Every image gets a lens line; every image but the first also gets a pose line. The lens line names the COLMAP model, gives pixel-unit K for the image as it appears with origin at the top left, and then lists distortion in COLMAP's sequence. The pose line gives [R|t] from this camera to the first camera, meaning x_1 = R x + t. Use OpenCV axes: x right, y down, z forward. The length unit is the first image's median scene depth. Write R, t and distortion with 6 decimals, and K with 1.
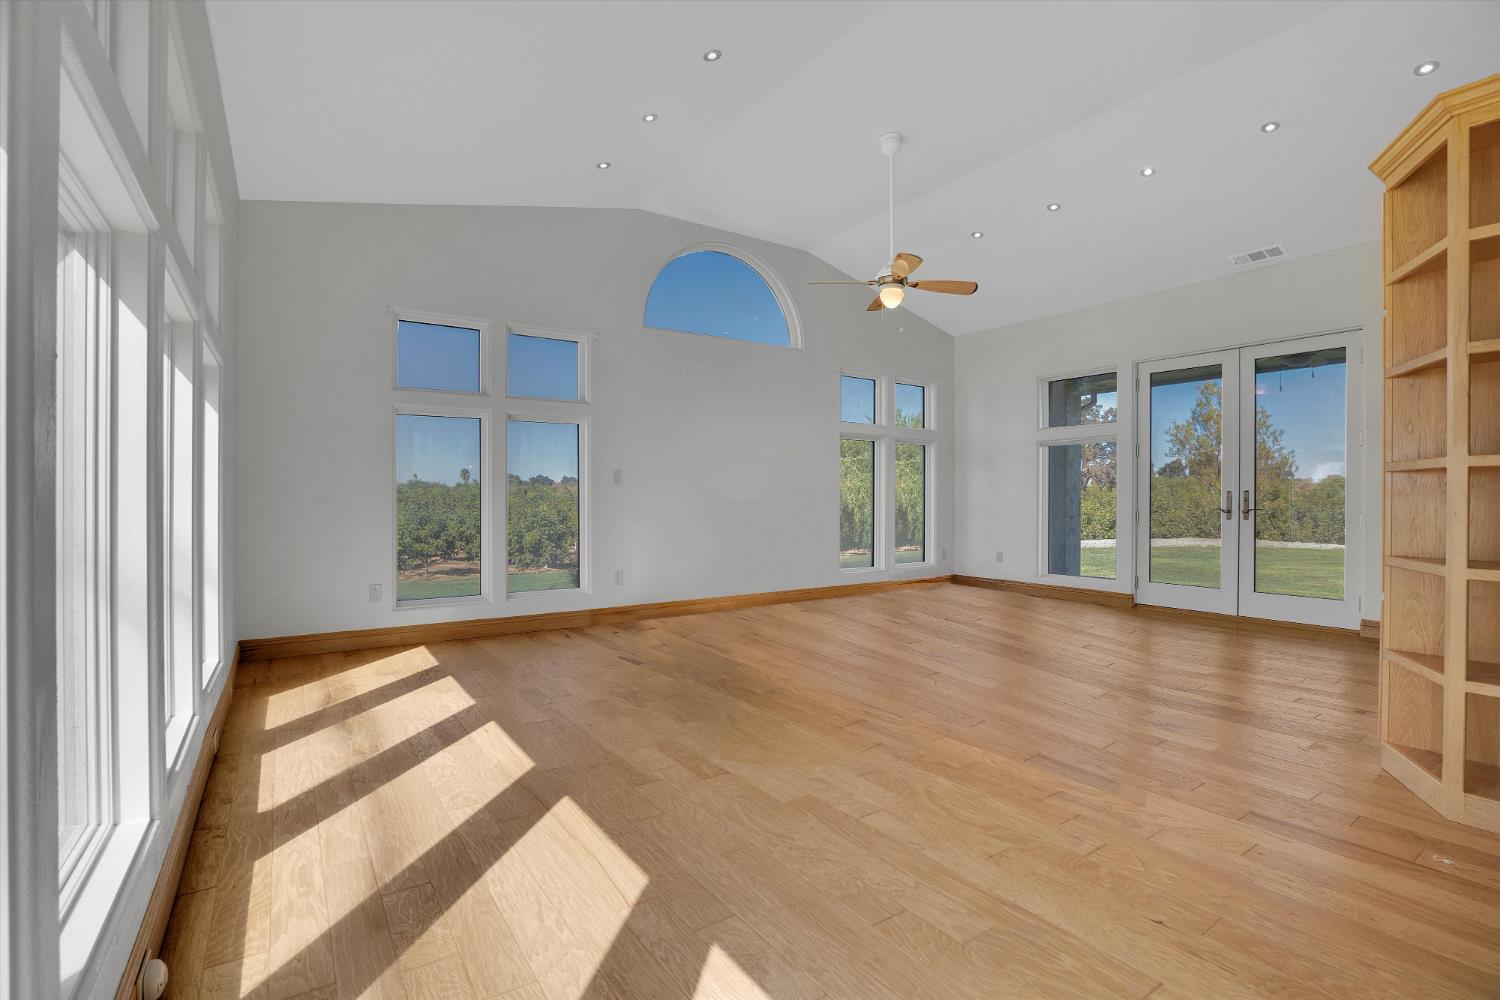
lens RADIAL K [[710.0, 0, 760.6], [0, 710.0, 497.7], [0, 0, 1]] dist [-0.015303, 0.005870]
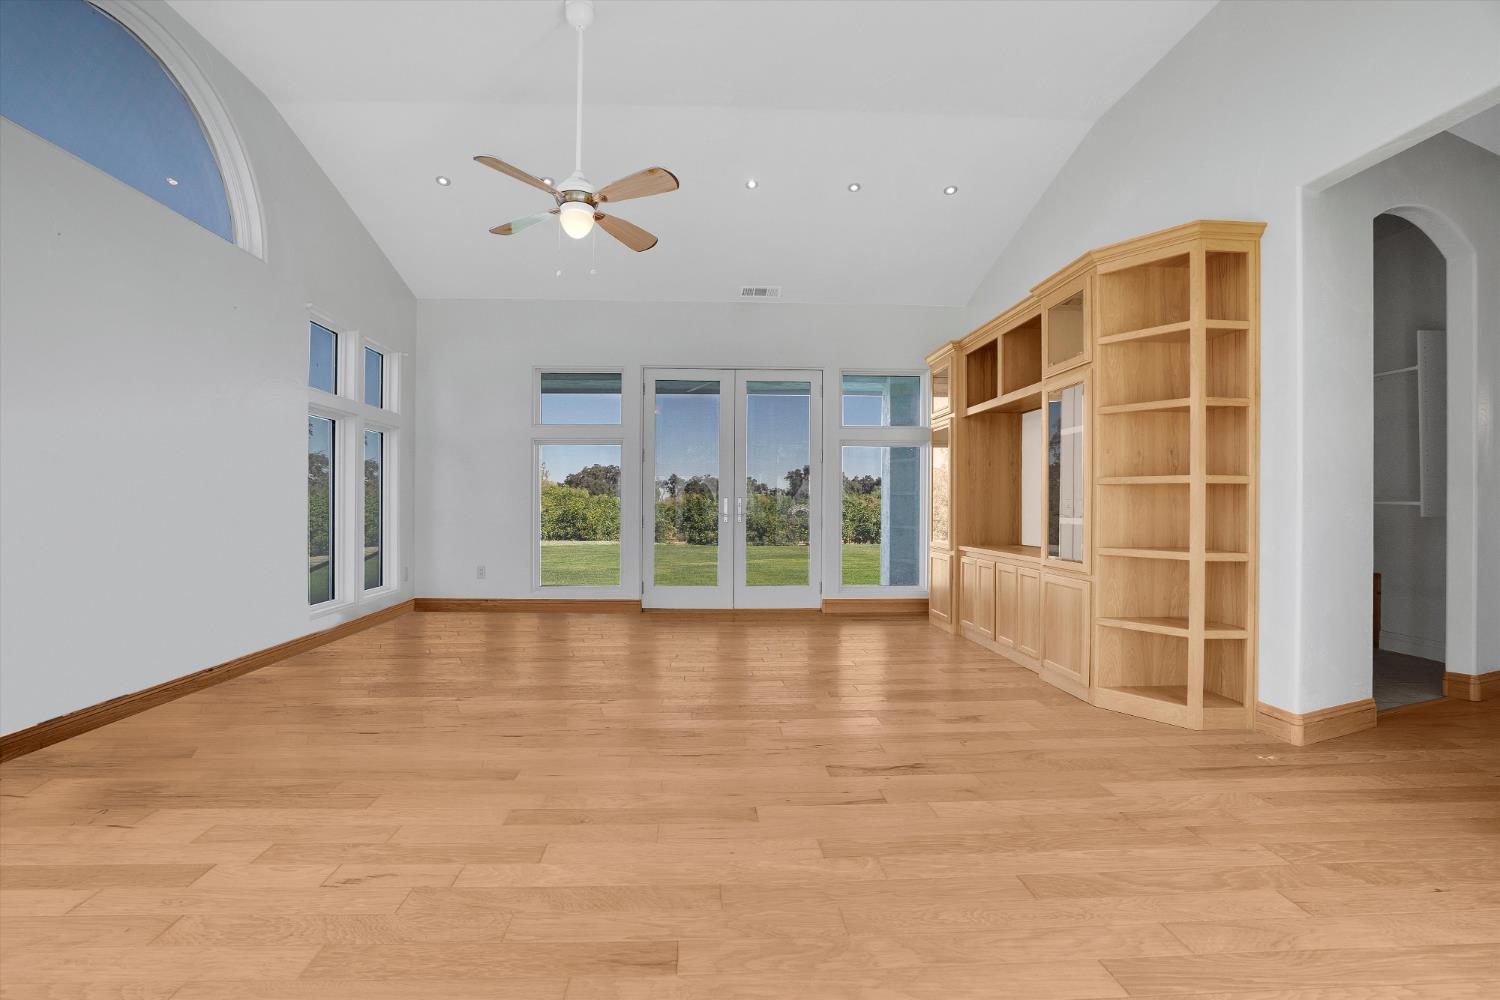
lens RADIAL K [[710.0, 0, 745.7], [0, 710.0, 502.4], [0, 0, 1]] dist [-0.015303, 0.005870]
pose [[0.523310, 0.001487, 0.852141, -0.279277], [-0.001539, 0.999998, -0.000800, 0.000069], [-0.852141, -0.000893, 0.523312, 0.402526]]
